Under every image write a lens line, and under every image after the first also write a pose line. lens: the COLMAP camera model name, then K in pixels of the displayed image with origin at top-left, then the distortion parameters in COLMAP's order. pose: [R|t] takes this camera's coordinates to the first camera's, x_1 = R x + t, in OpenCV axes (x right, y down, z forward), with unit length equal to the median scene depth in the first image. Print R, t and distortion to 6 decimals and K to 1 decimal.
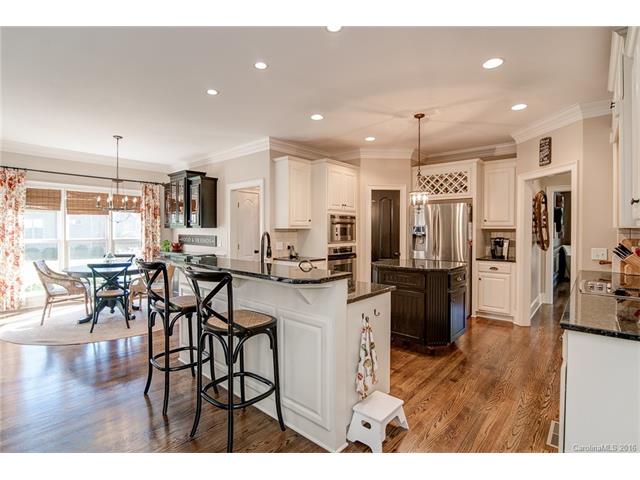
lens RADIAL K [[319.9, 0, 321.7], [0, 319.9, 237.5], [0, 0, 1]] dist [-0.002426, -0.000200]
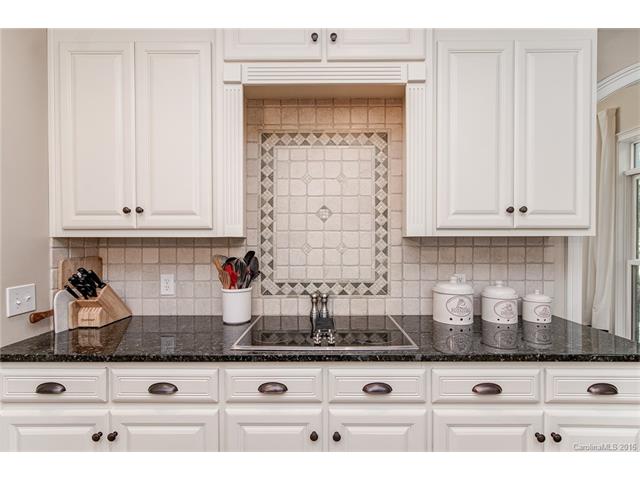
lens RADIAL K [[319.9, 0, 321.7], [0, 319.9, 237.5], [0, 0, 1]] dist [-0.002426, -0.000200]
pose [[-0.646295, -0.002542, 0.763083, 0.259686], [0.015590, 0.999742, 0.016535, -0.023785], [-0.762928, 0.022583, -0.646088, 0.818105]]
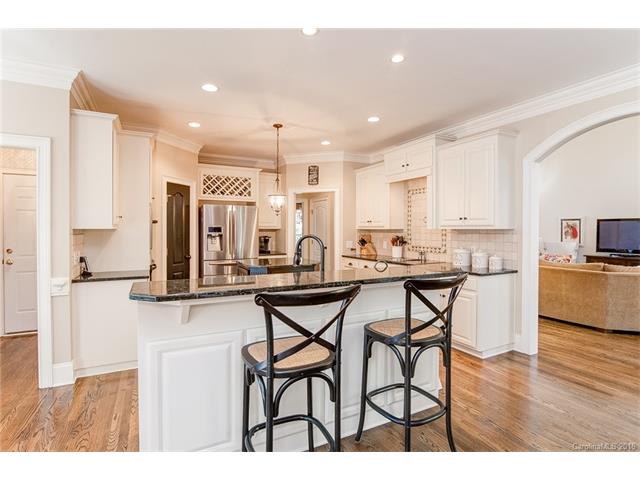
lens RADIAL K [[319.9, 0, 321.7], [0, 319.9, 237.5], [0, 0, 1]] dist [-0.002426, -0.000200]
pose [[0.372963, -0.024414, 0.927525, -0.617244], [0.022111, 0.999604, 0.017420, -0.014709], [-0.927583, 0.014011, 0.373355, 0.432805]]
